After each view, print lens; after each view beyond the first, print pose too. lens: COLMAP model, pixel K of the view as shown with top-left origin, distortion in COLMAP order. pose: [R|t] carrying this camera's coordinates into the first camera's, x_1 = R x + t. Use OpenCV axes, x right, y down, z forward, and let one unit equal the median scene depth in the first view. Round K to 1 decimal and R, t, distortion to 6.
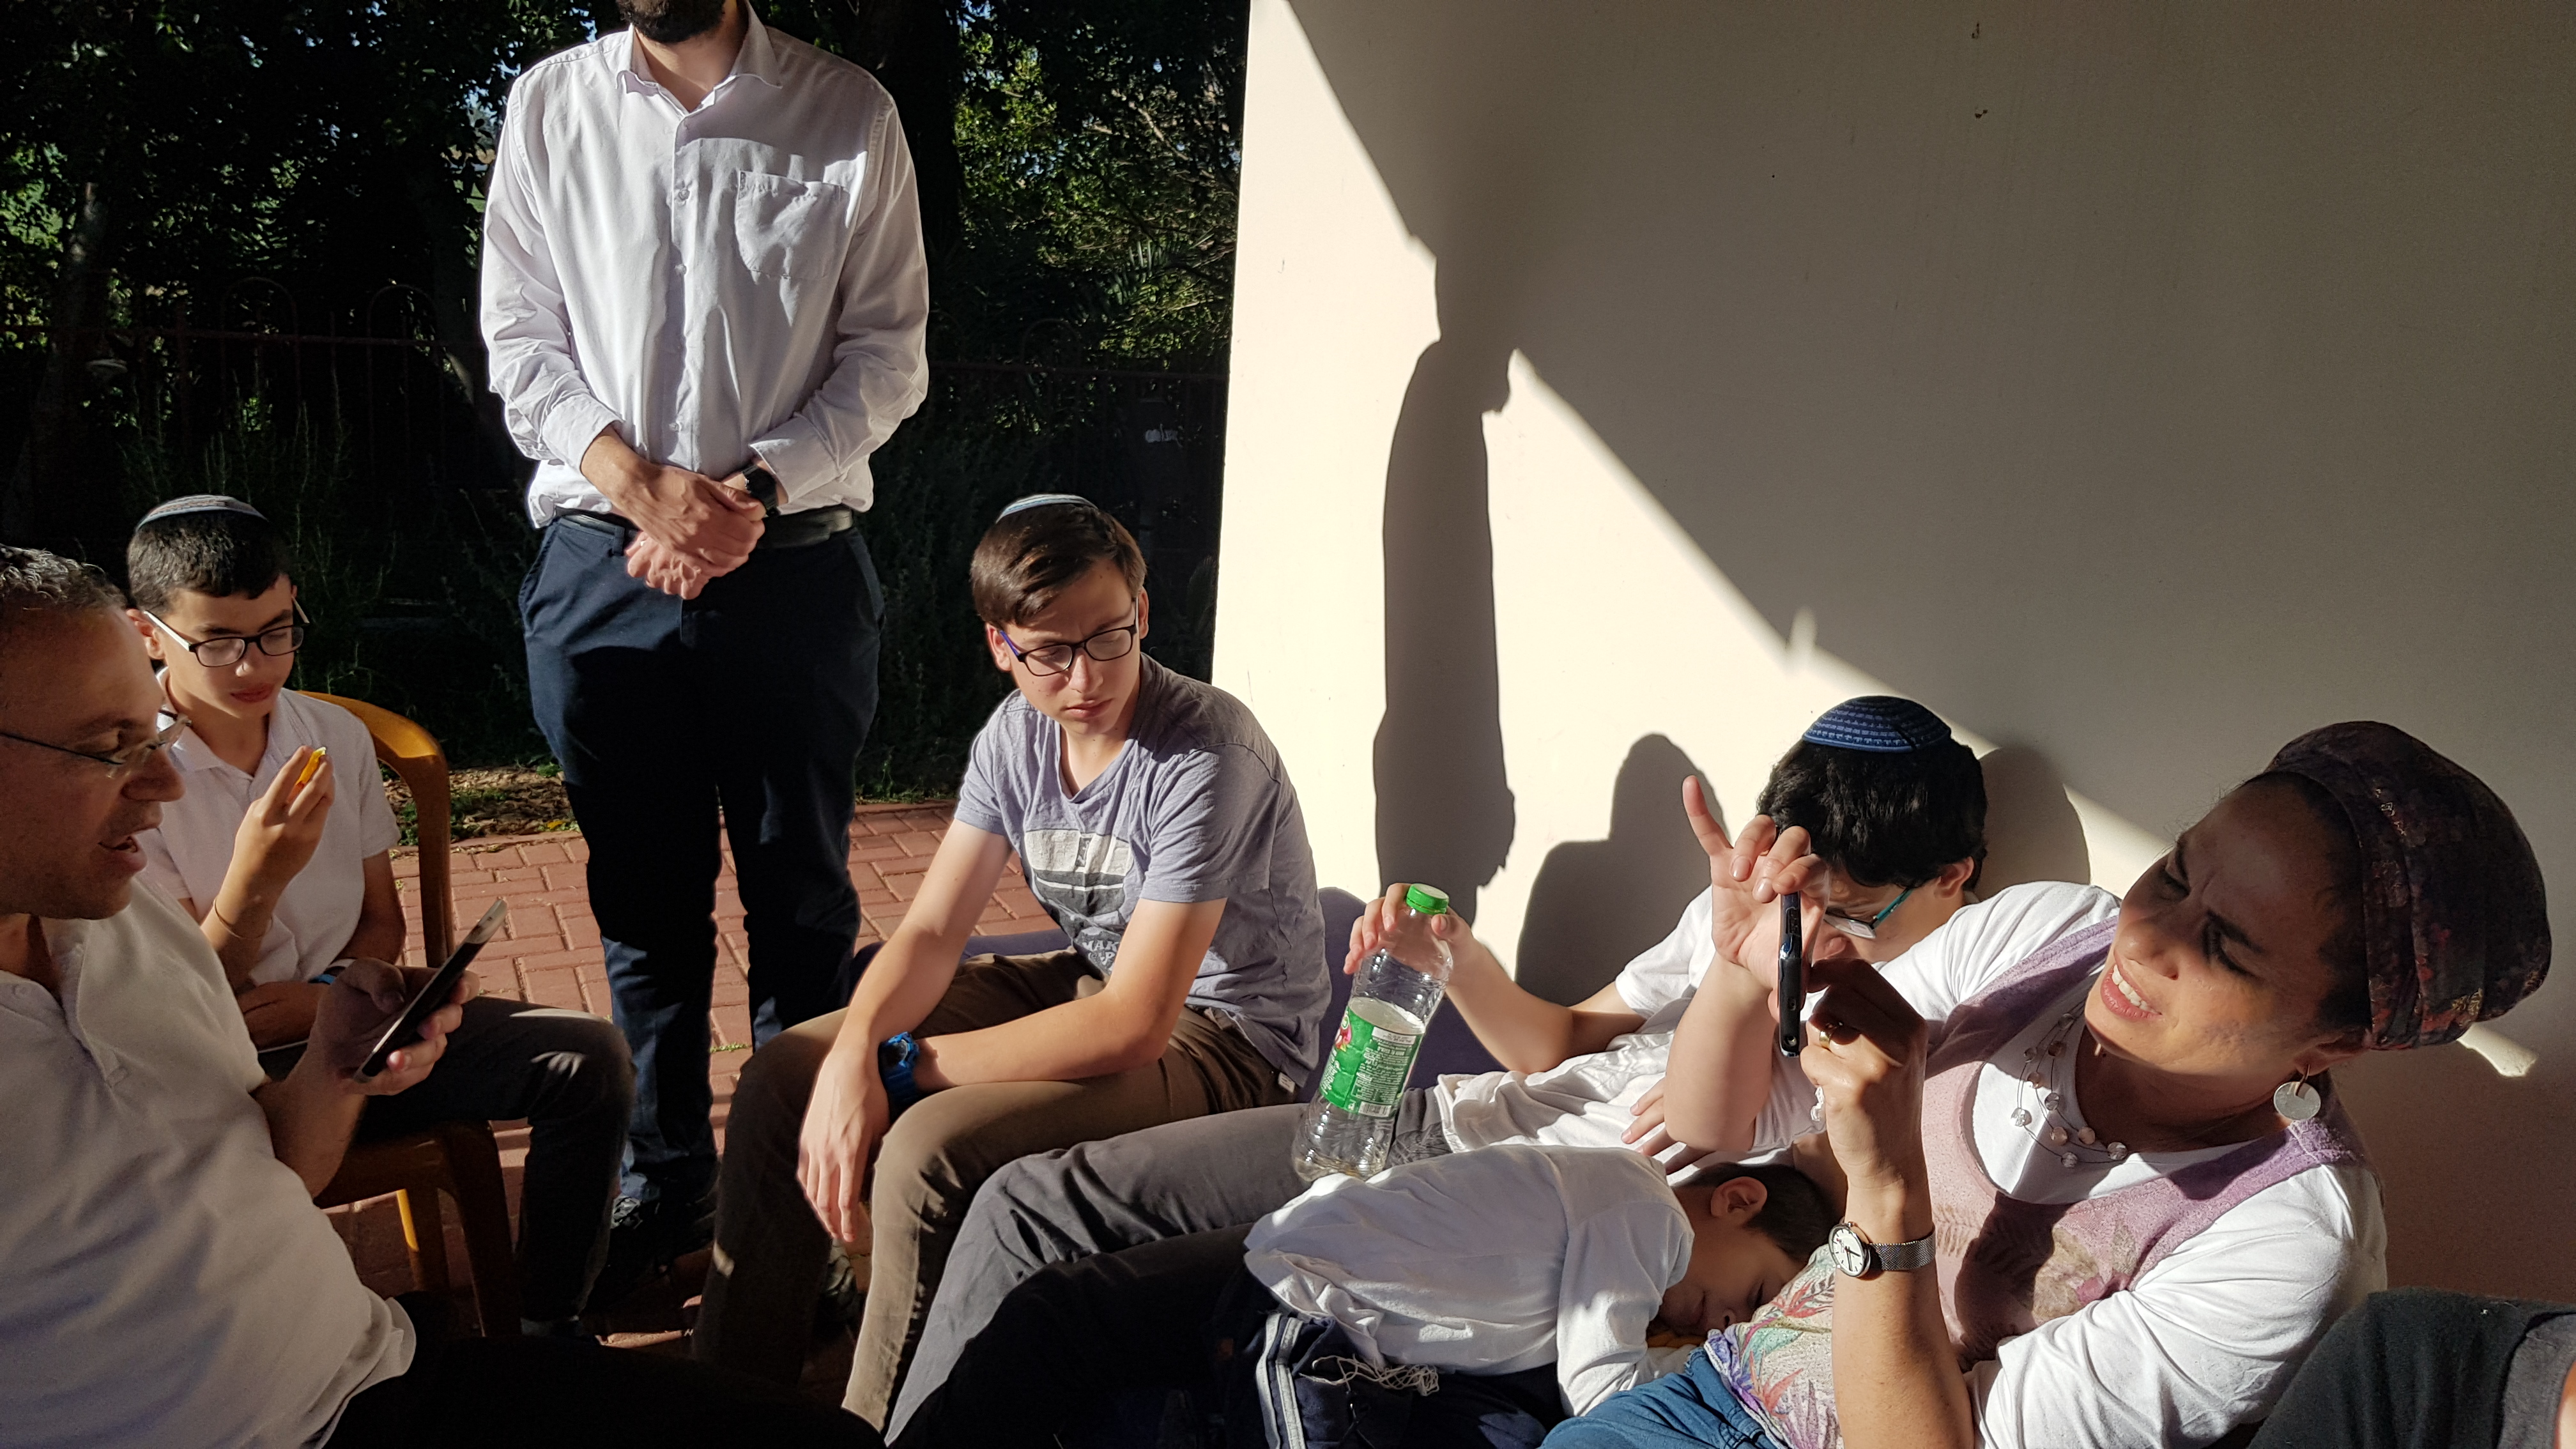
lens RADIAL K [[2018.6, 0, 1286.3], [0, 2018.6, 712.1], [0, 0, 1]] dist [0.082404, -0.151910]
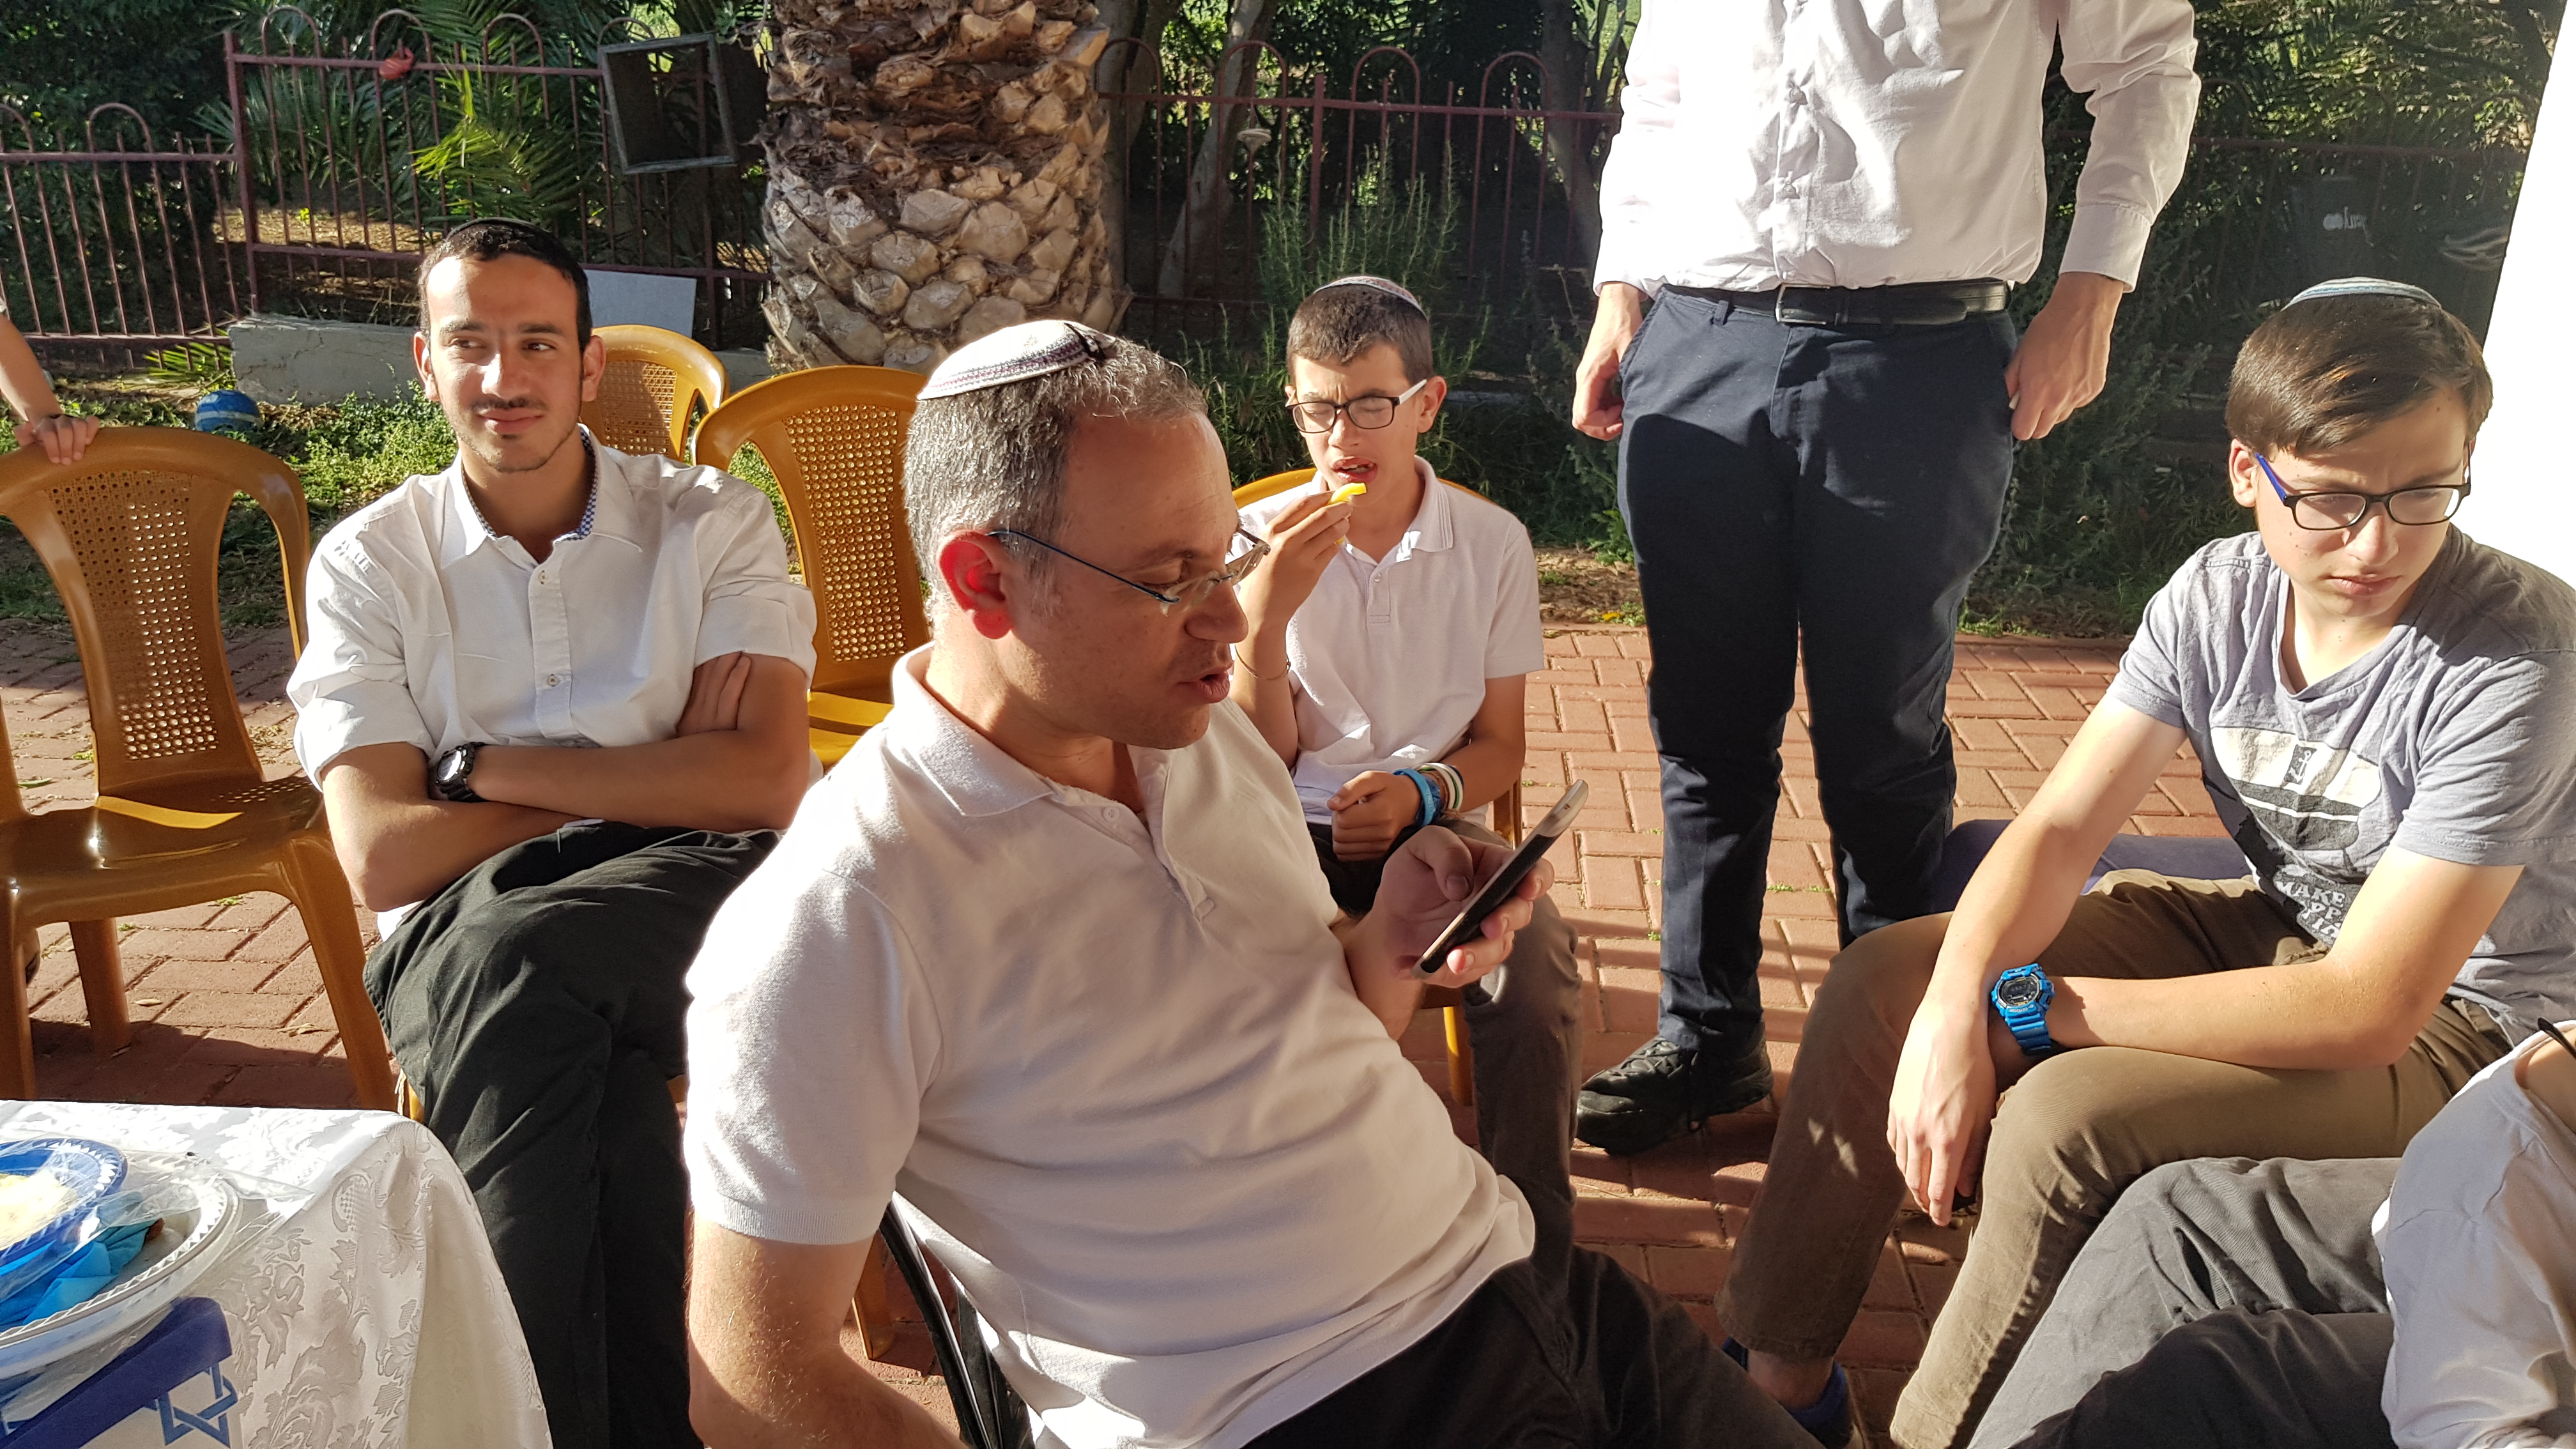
lens RADIAL K [[2018.5, 0, 1285.6], [0, 2018.5, 734.4], [0, 0, 1]] dist [0.070924, -0.141401]
pose [[0.876414, 0.141031, -0.460444, -0.085092], [-0.088135, 0.986980, 0.134549, -0.011922], [0.473425, -0.077339, 0.877432, 0.144263]]
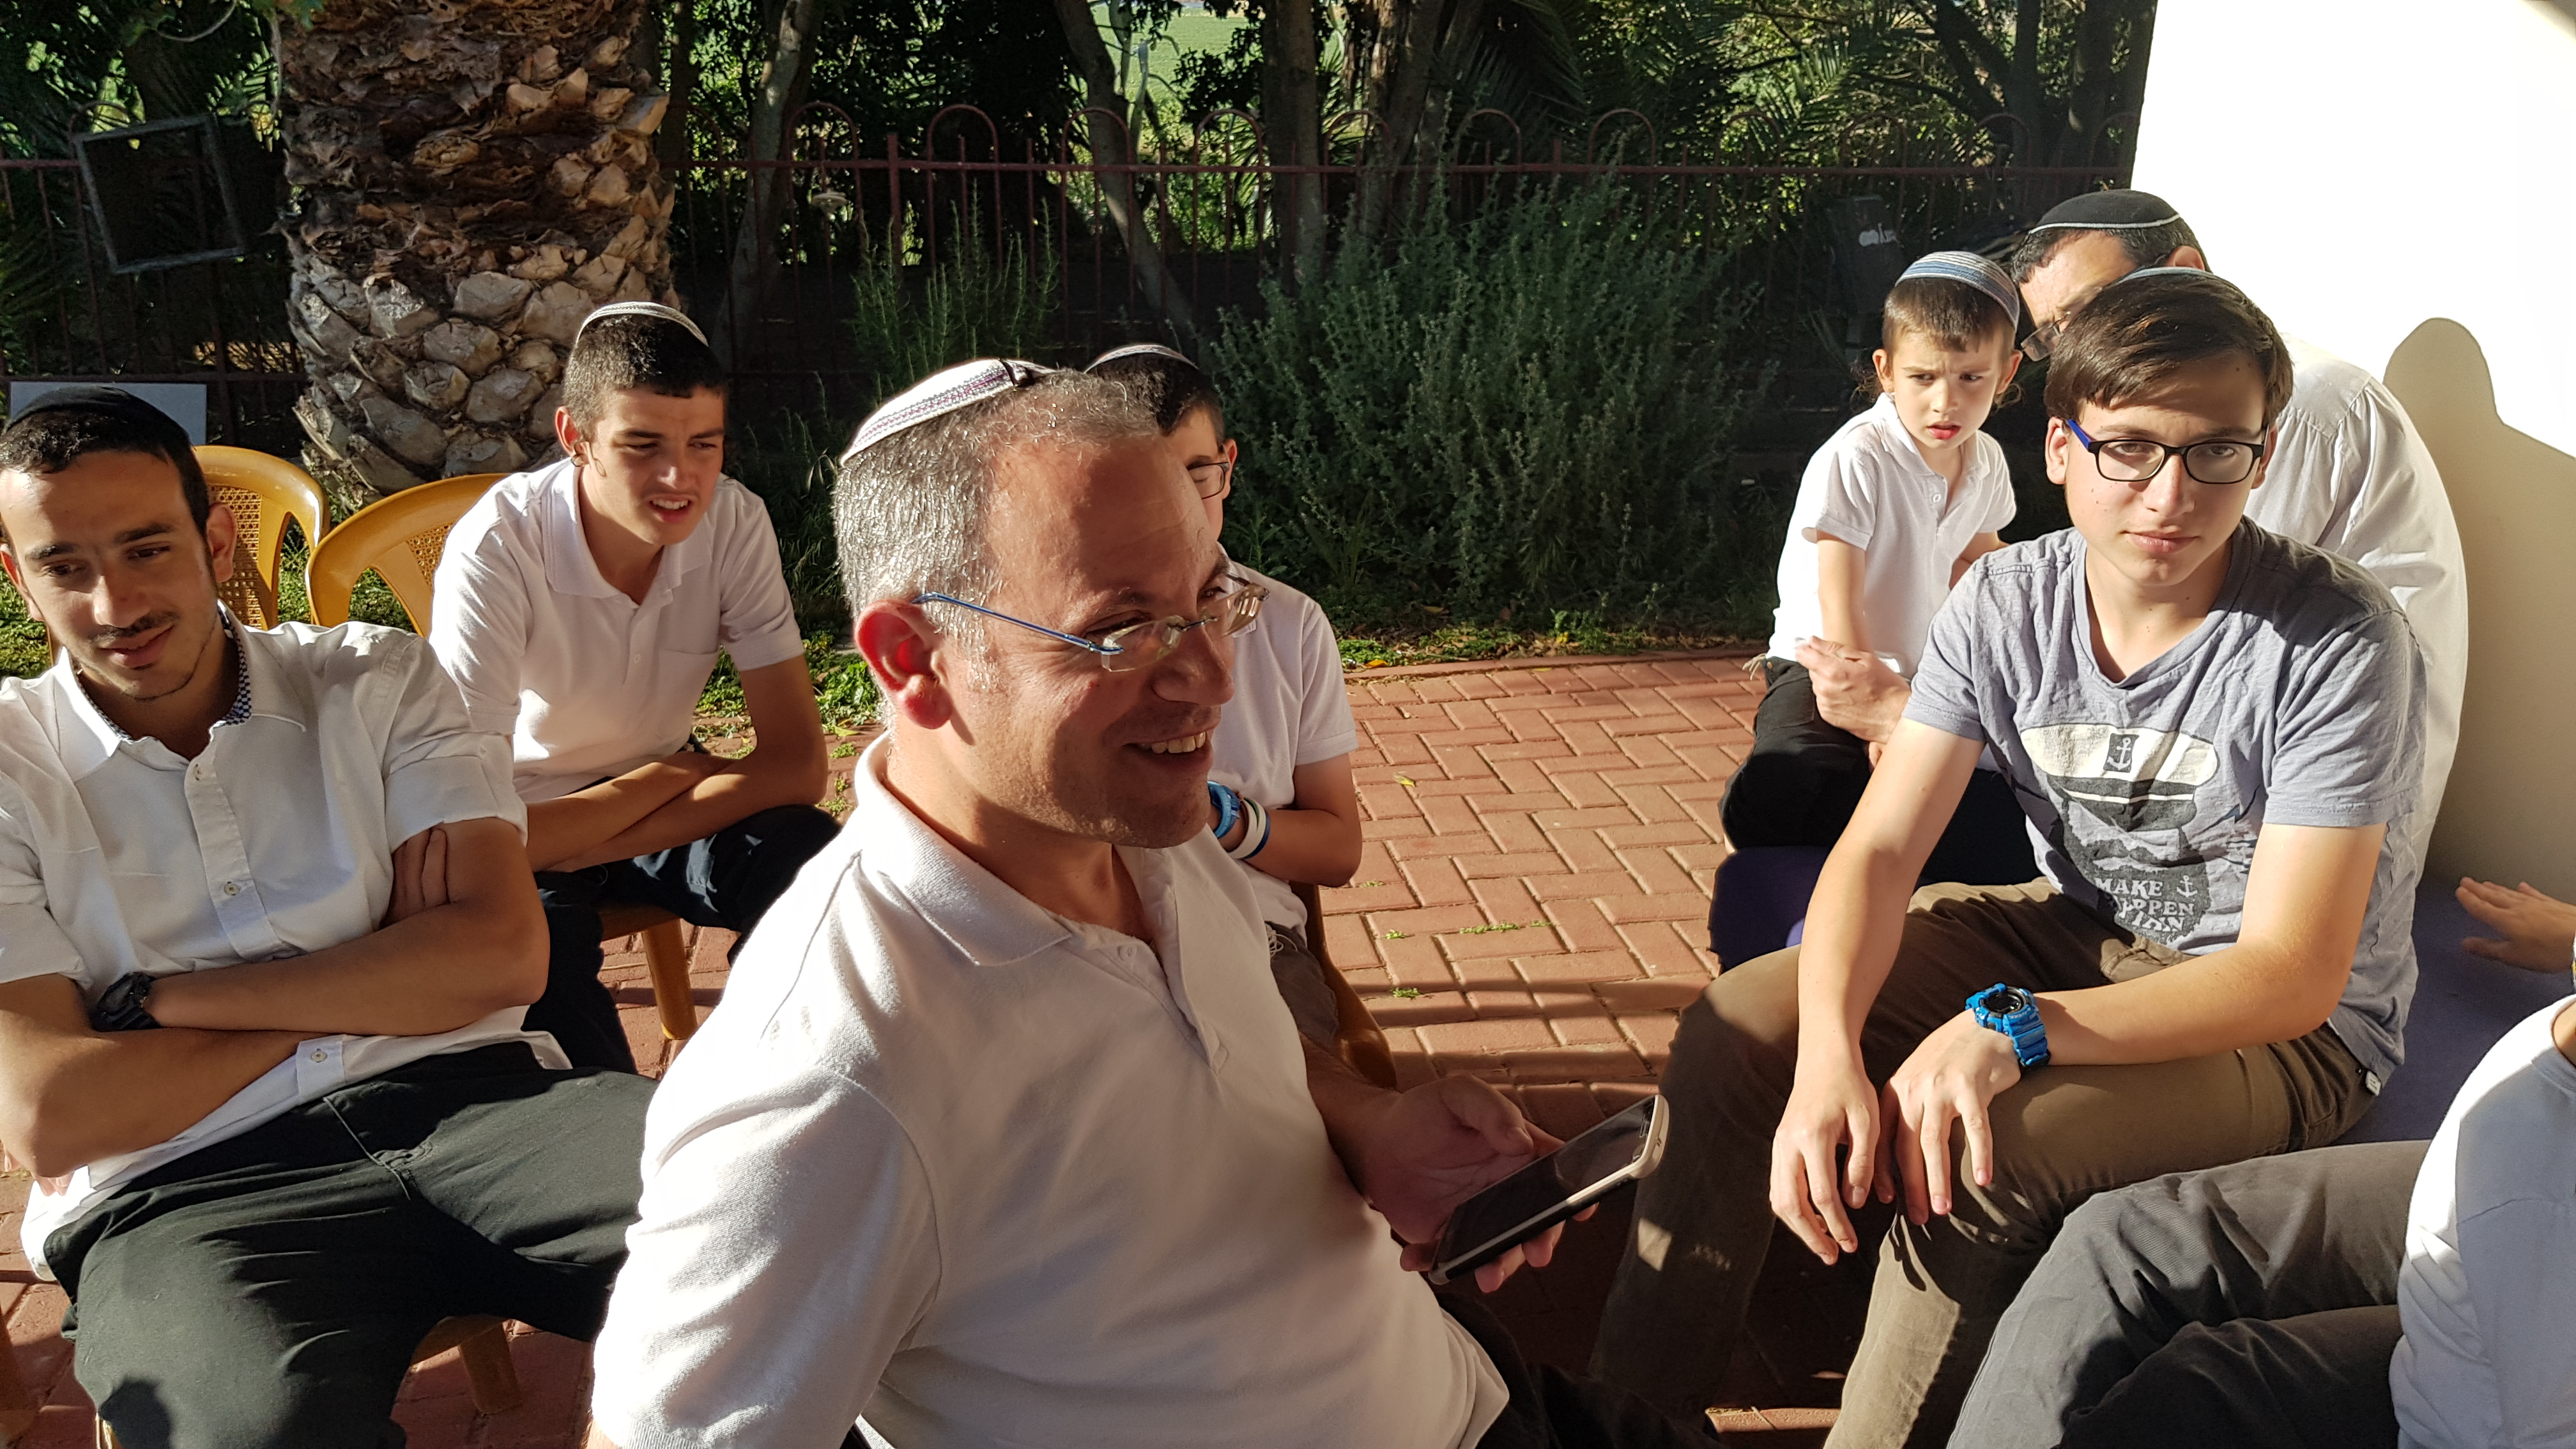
lens RADIAL K [[2005.5, 0, 1297.8], [0, 2005.5, 765.8], [0, 0, 1]] dist [0.059742, -0.134308]
pose [[0.964655, 0.043407, -0.259916, -0.198970], [-0.013475, 0.993175, 0.115851, -0.020204], [0.263170, -0.108254, 0.958657, 0.163023]]
